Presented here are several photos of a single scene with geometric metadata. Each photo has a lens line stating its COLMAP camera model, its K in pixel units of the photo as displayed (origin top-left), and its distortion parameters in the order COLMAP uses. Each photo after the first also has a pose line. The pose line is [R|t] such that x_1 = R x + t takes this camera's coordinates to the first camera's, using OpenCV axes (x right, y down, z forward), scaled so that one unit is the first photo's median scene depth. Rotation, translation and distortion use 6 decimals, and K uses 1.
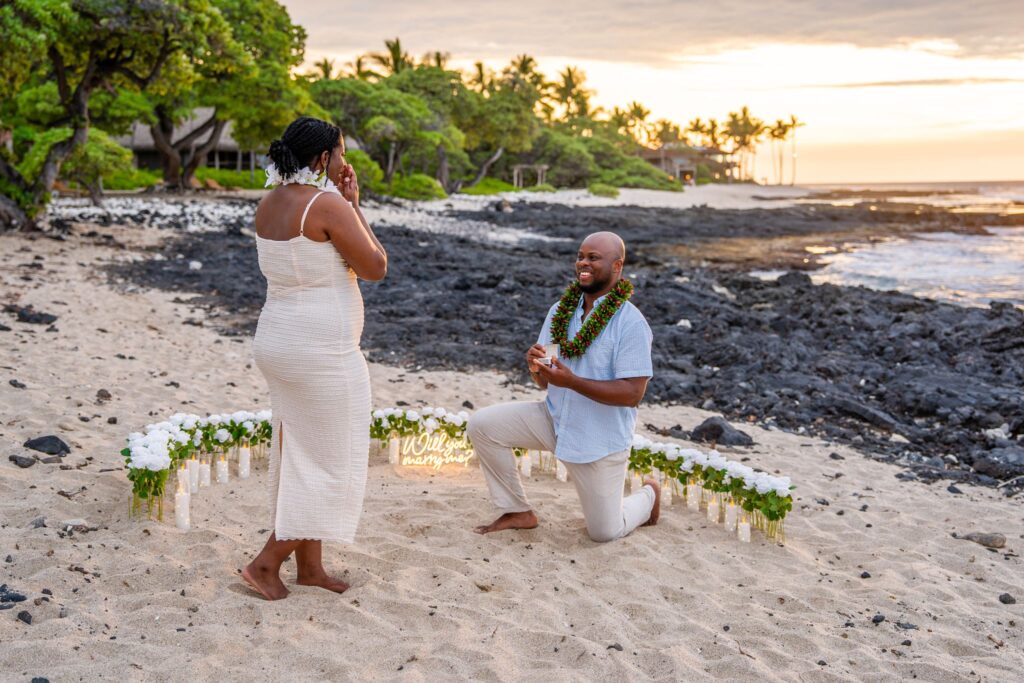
lens RADIAL K [[1269.4, 0, 512.0], [0, 1269.4, 341.5], [0, 0, 1]] dist [0.072995, 0.088328]
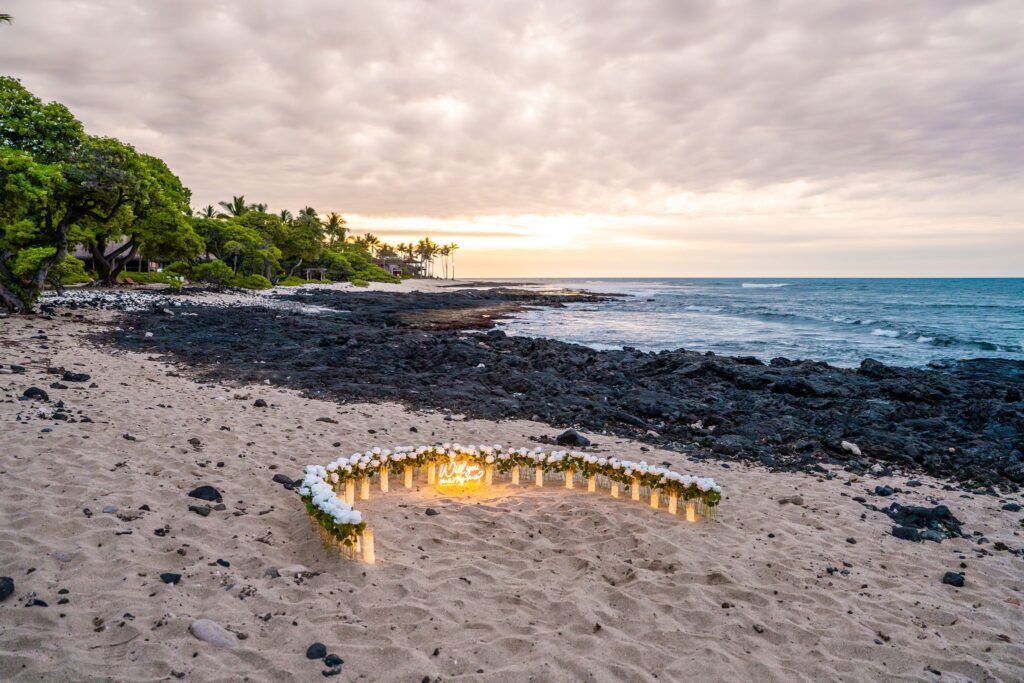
lens RADIAL K [[695.9, 0, 512.0], [0, 695.9, 341.5], [0, 0, 1]] dist [-0.116901, 0.081968]
pose [[0.953820, -0.023191, 0.299482, -0.051965], [0.032836, 0.999090, -0.027214, -0.009615], [-0.298579, 0.035791, 0.953714, 0.042628]]
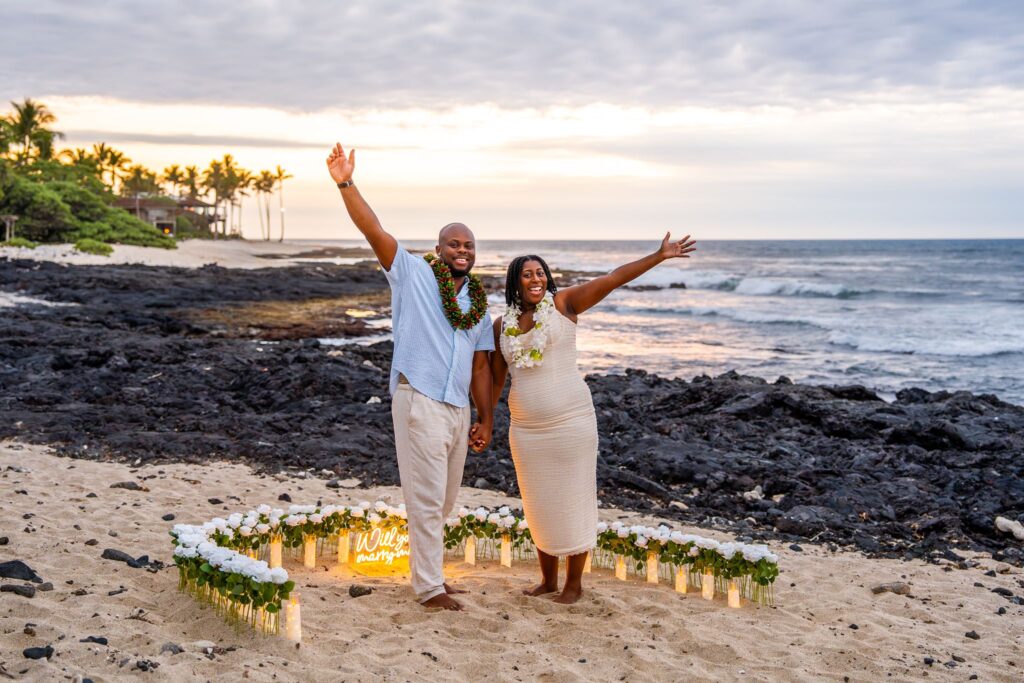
lens RADIAL K [[1397.1, 0, 512.0], [0, 1397.1, 341.5], [0, 0, 1]] dist [0.126137, -0.011815]
pose [[0.926856, -0.017574, 0.375007, -0.080362], [0.036275, 0.998422, -0.042866, -0.004674], [-0.373661, 0.053334, 0.926031, -0.010457]]
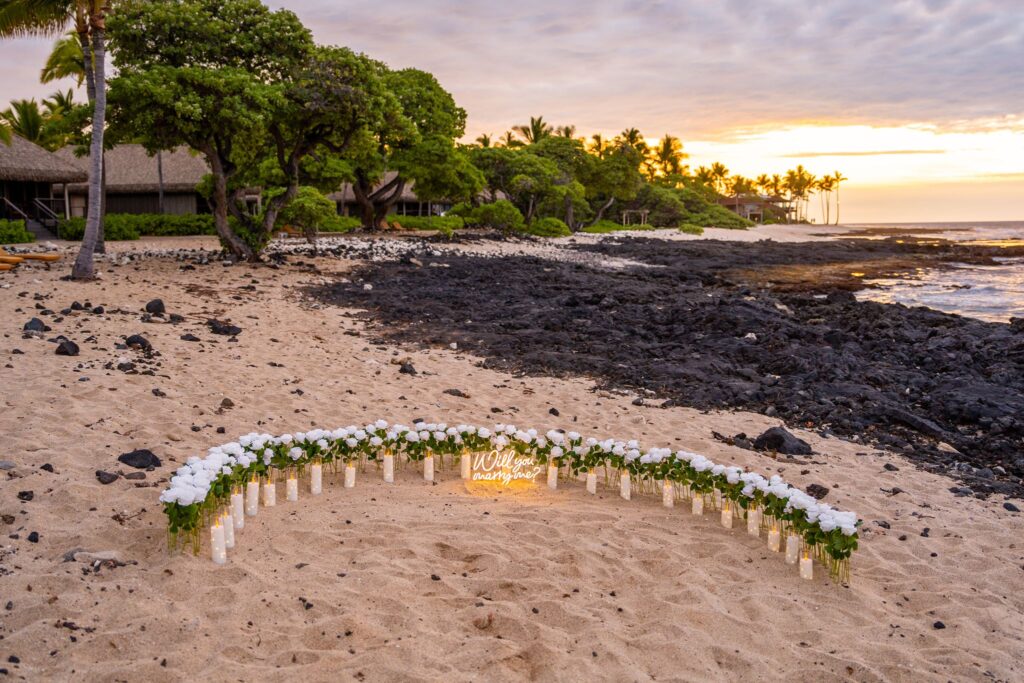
lens RADIAL K [[940.2, 0, 525.7], [0, 940.2, 340.3], [0, 0, 1]] dist [-0.047284, 0.120256]
pose [[0.994642, 0.005353, -0.103236, 0.007865], [-0.005516, 0.999984, -0.001287, -0.003793], [0.103227, 0.001849, 0.994656, 0.049781]]
